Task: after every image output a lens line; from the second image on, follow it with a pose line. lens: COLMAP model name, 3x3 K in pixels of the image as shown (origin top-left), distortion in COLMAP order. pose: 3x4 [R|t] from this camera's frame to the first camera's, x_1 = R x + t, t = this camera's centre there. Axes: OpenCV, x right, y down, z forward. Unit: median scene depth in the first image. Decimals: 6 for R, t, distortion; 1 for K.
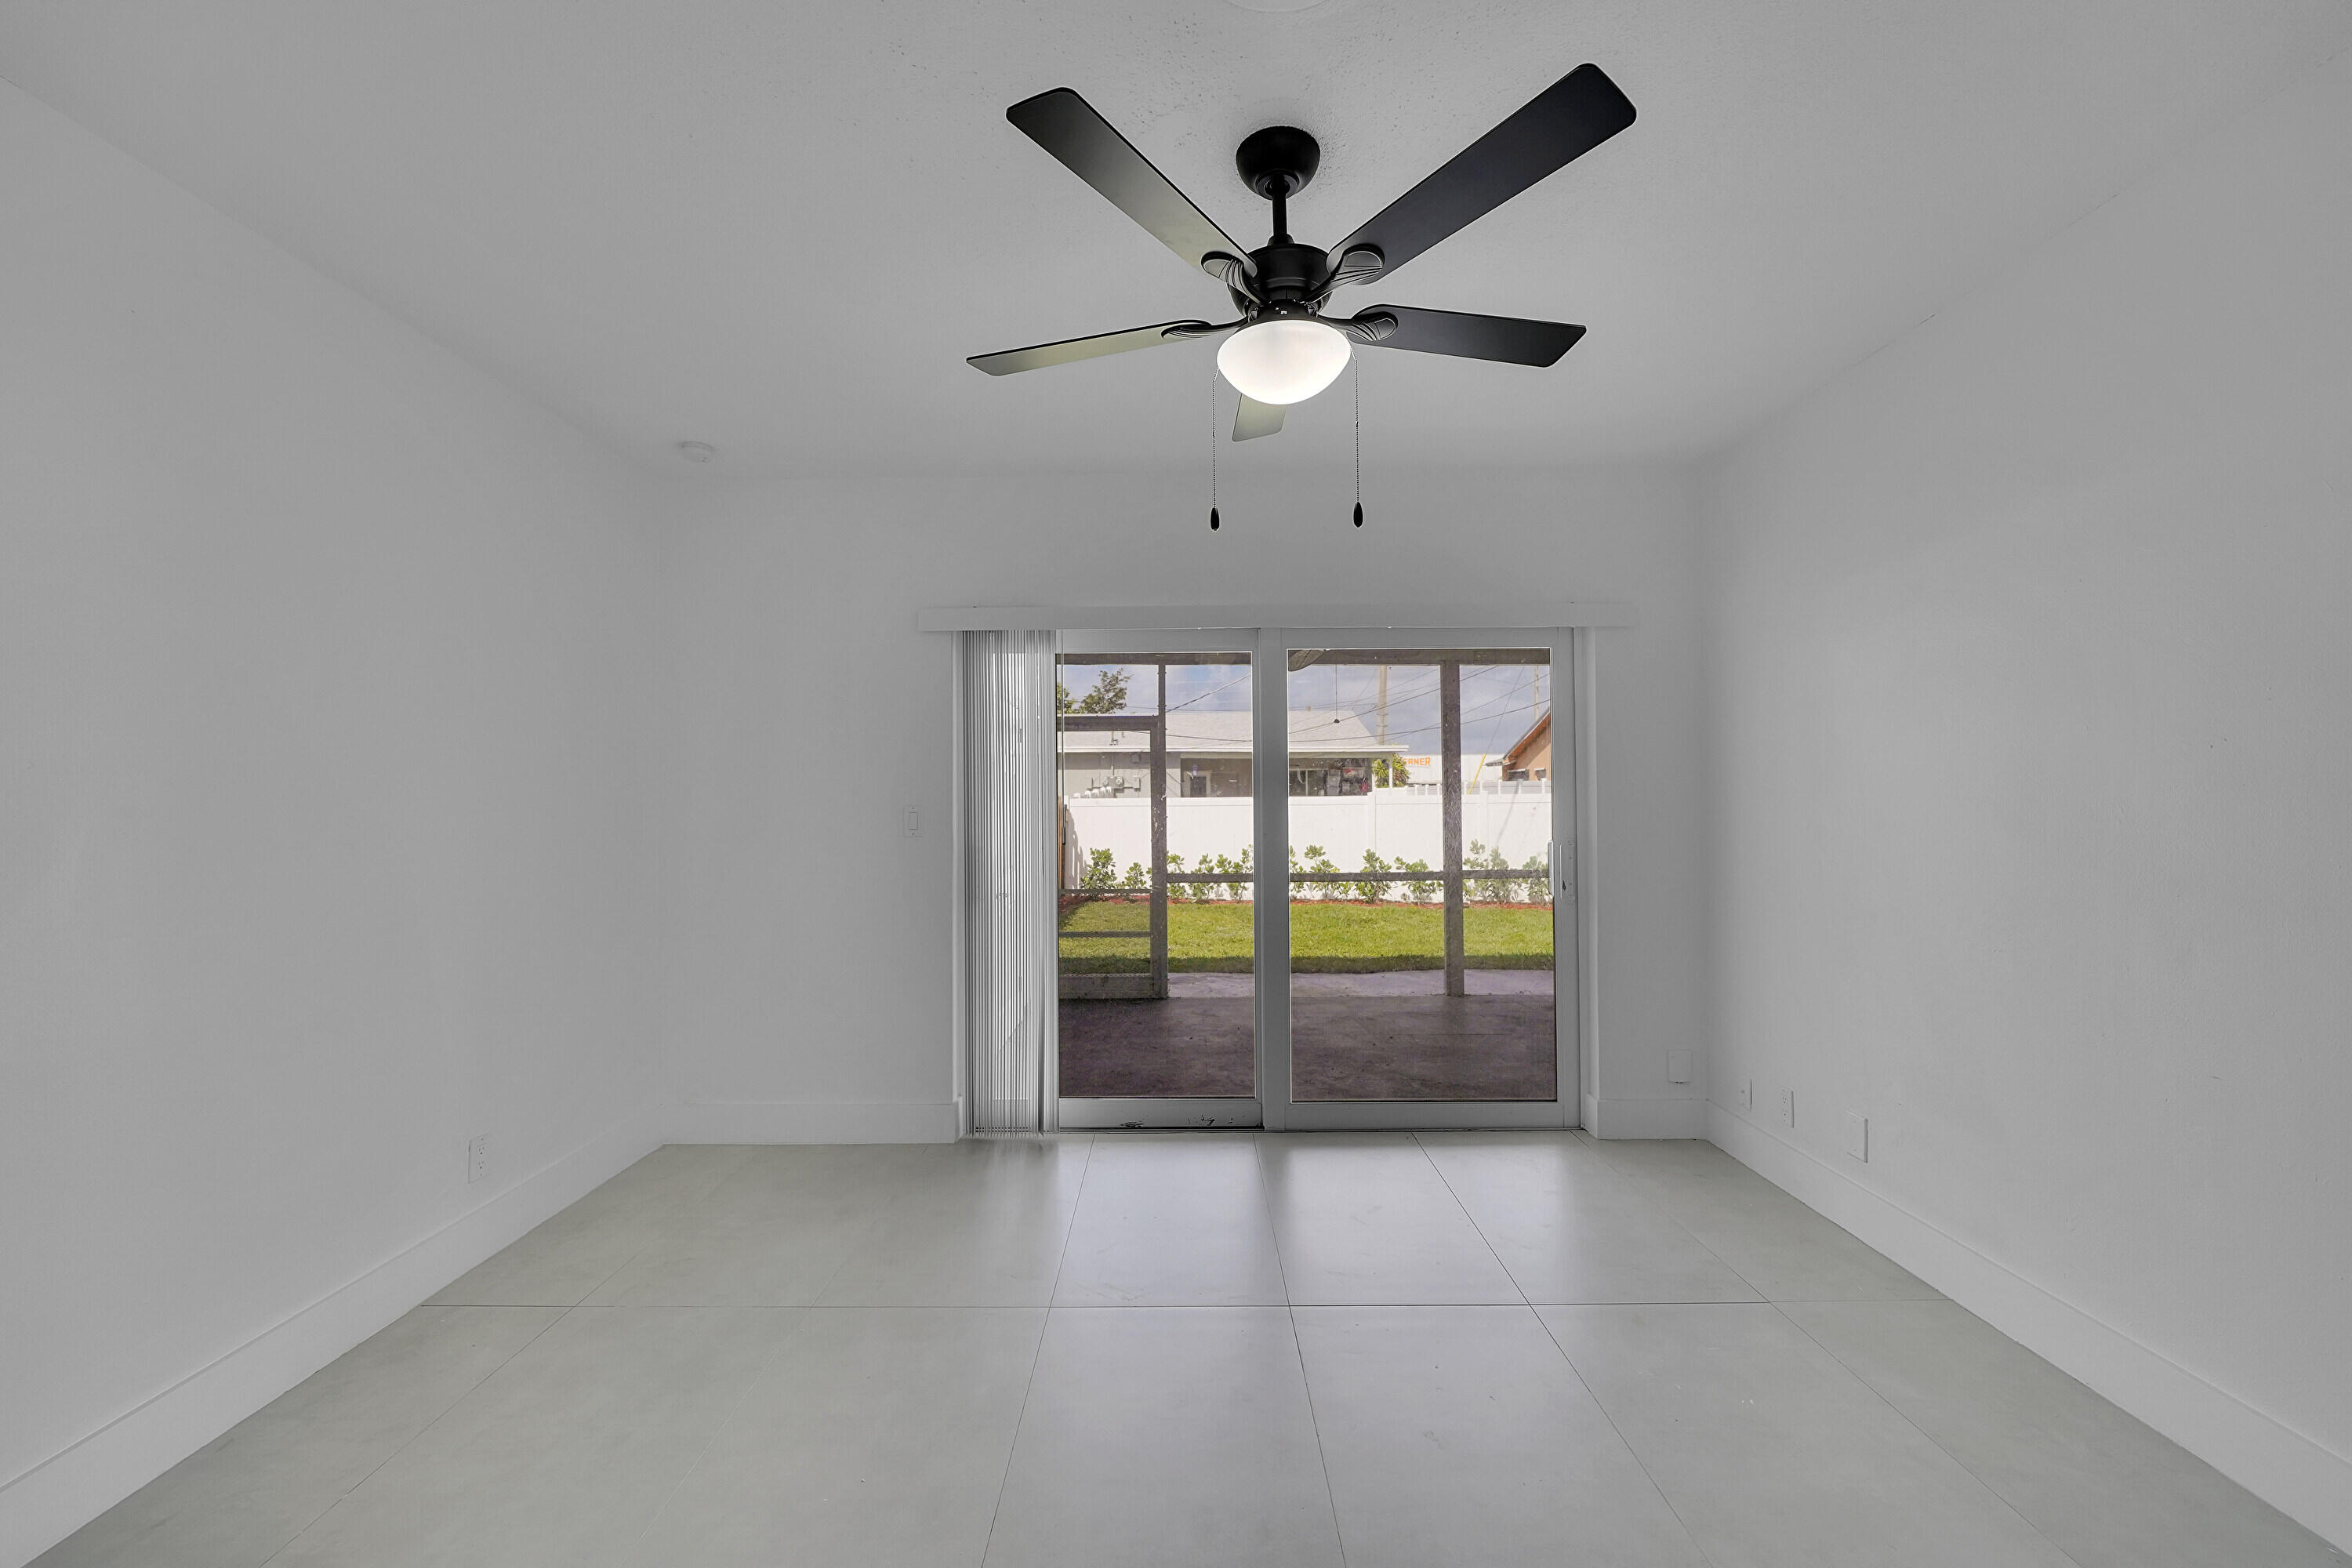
lens RADIAL K [[923.8, 0, 1177.6], [0, 923.8, 786.1], [0, 0, 1]] dist [-0.003006, 0.001754]
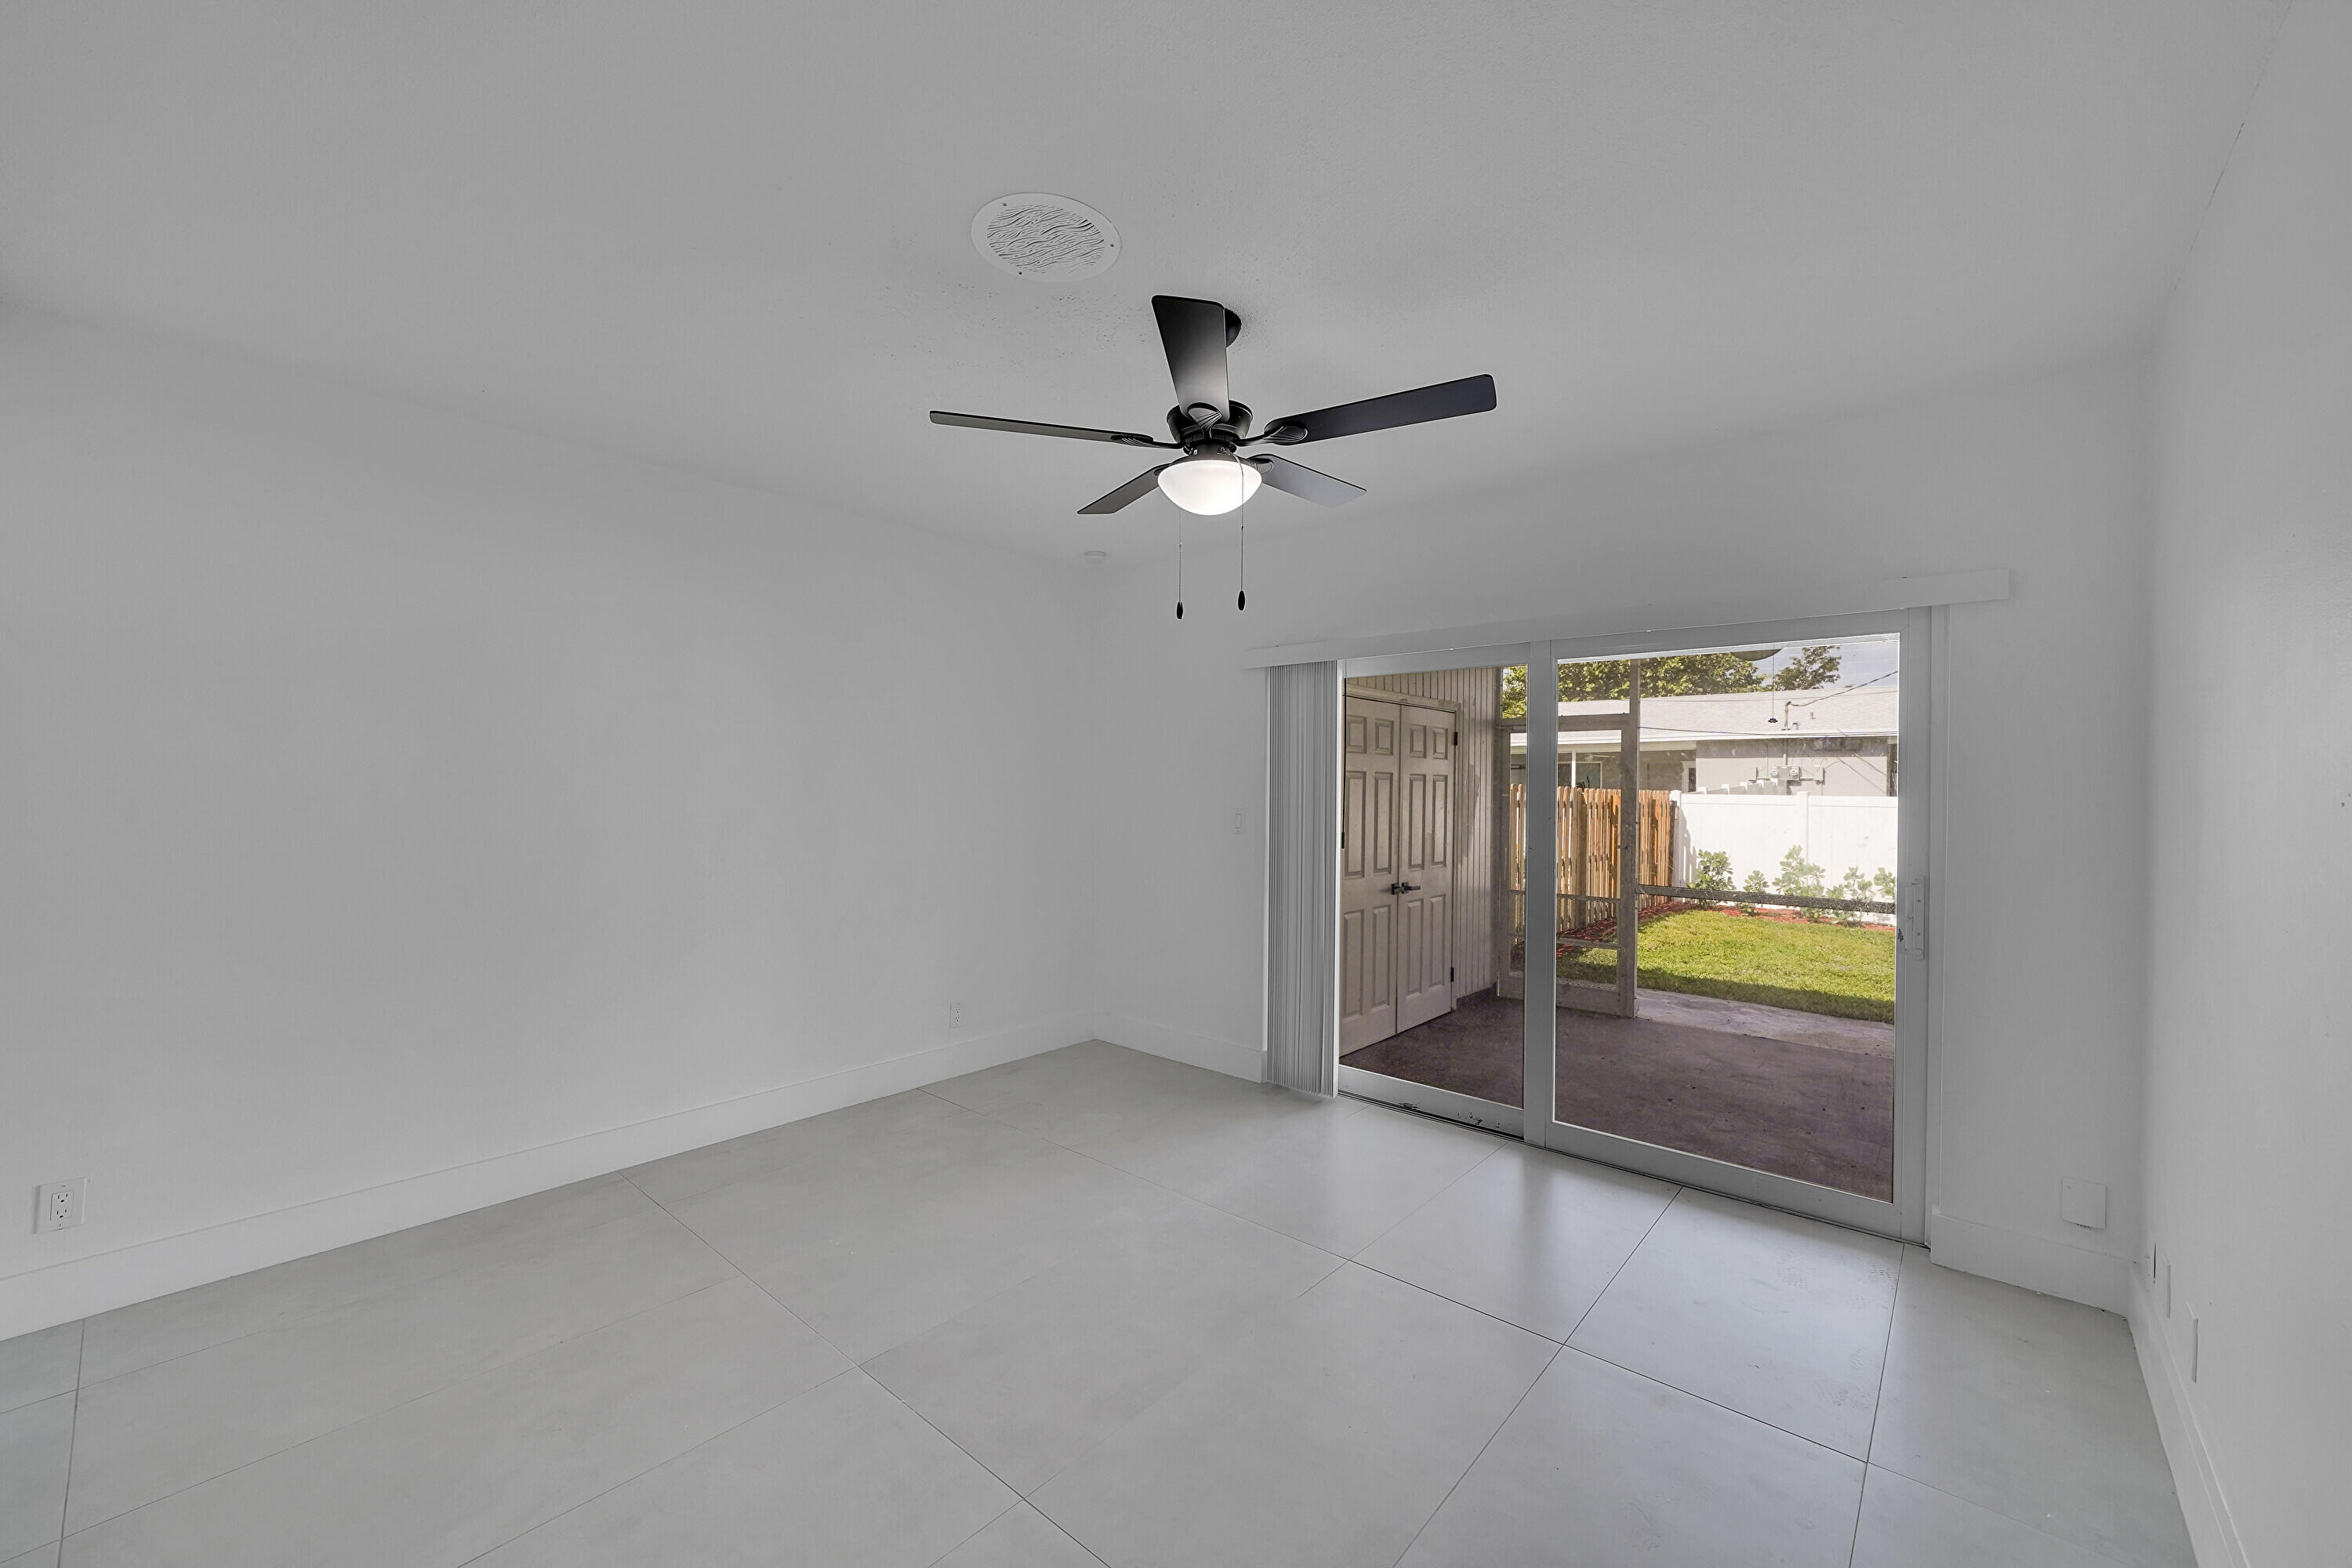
lens RADIAL K [[923.8, 0, 1174.8], [0, 923.8, 797.0], [0, 0, 1]] dist [-0.003006, 0.001754]
pose [[0.756297, 0.022096, -0.653855, 0.356462], [-0.004878, 0.999592, 0.028137, -0.023815], [0.654210, -0.018091, 0.756096, -0.003405]]
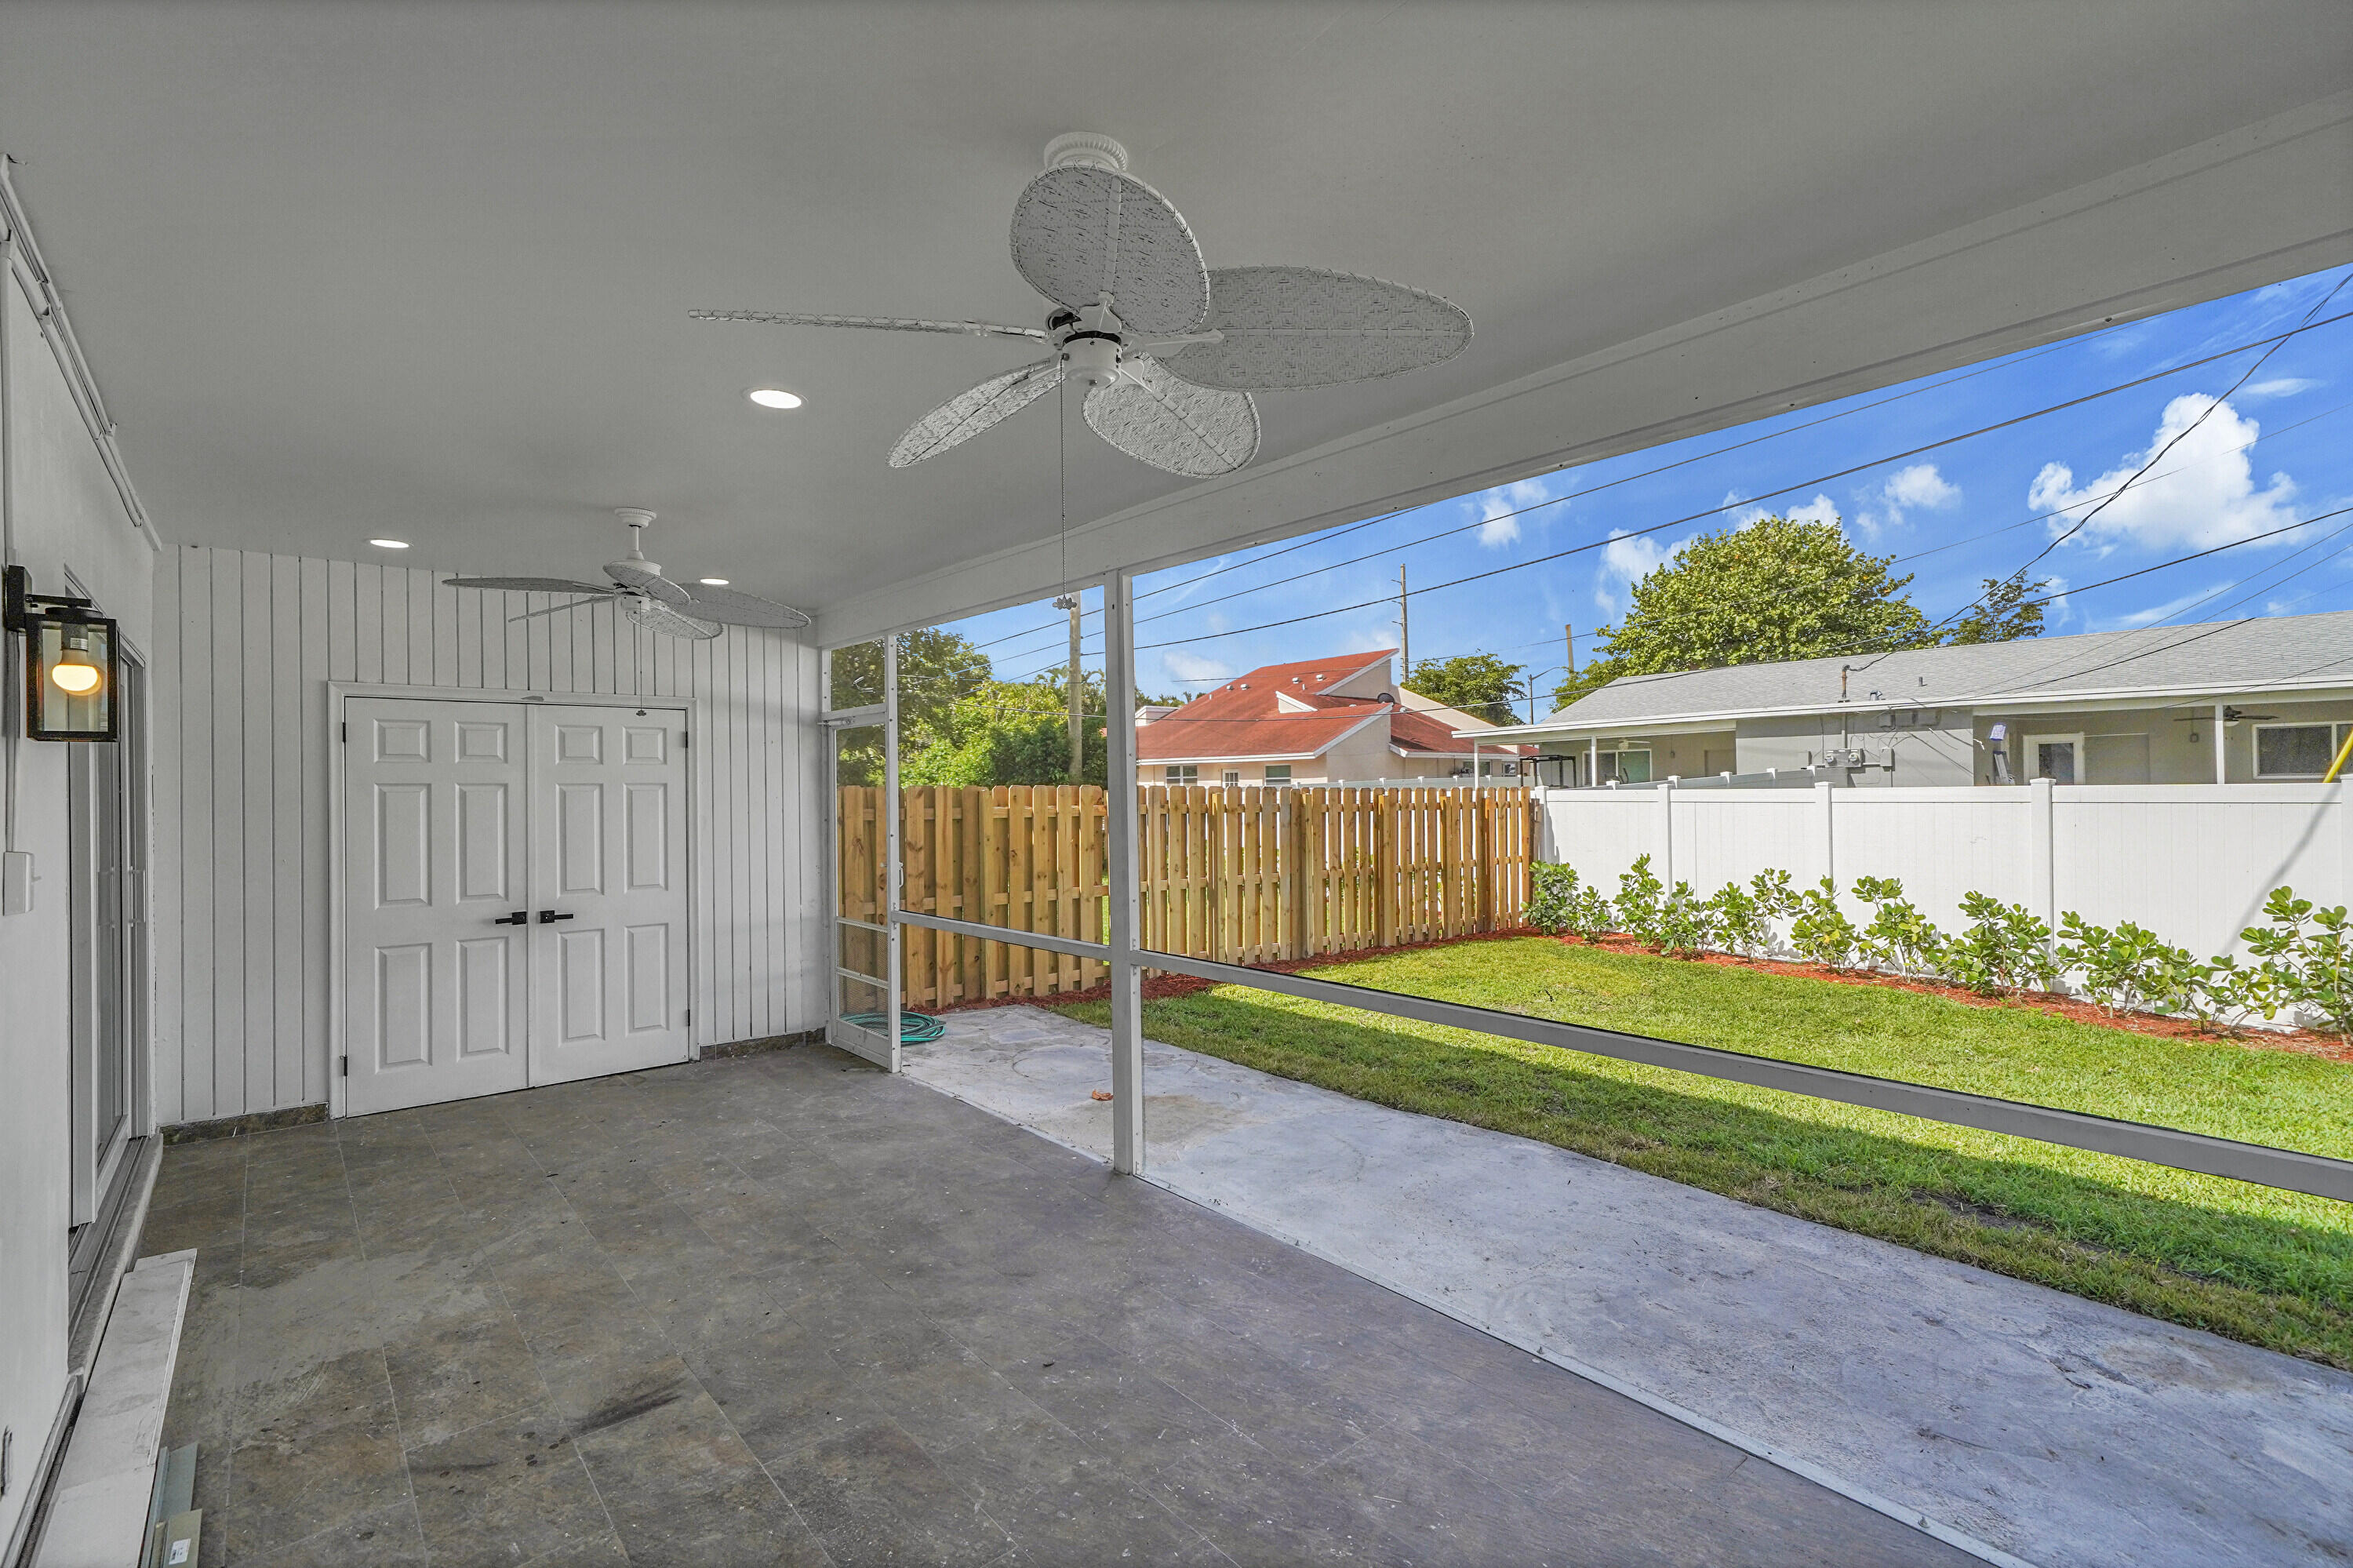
lens RADIAL K [[1071.9, 0, 1181.4], [0, 1071.9, 787.1], [0, 0, 1]] dist [0.008603, 0.000947]
pose [[0.649999, -0.003102, -0.759929, 1.204490], [0.020084, 0.999713, 0.013097, -0.019578], [0.759670, -0.023776, 0.649875, 0.894596]]
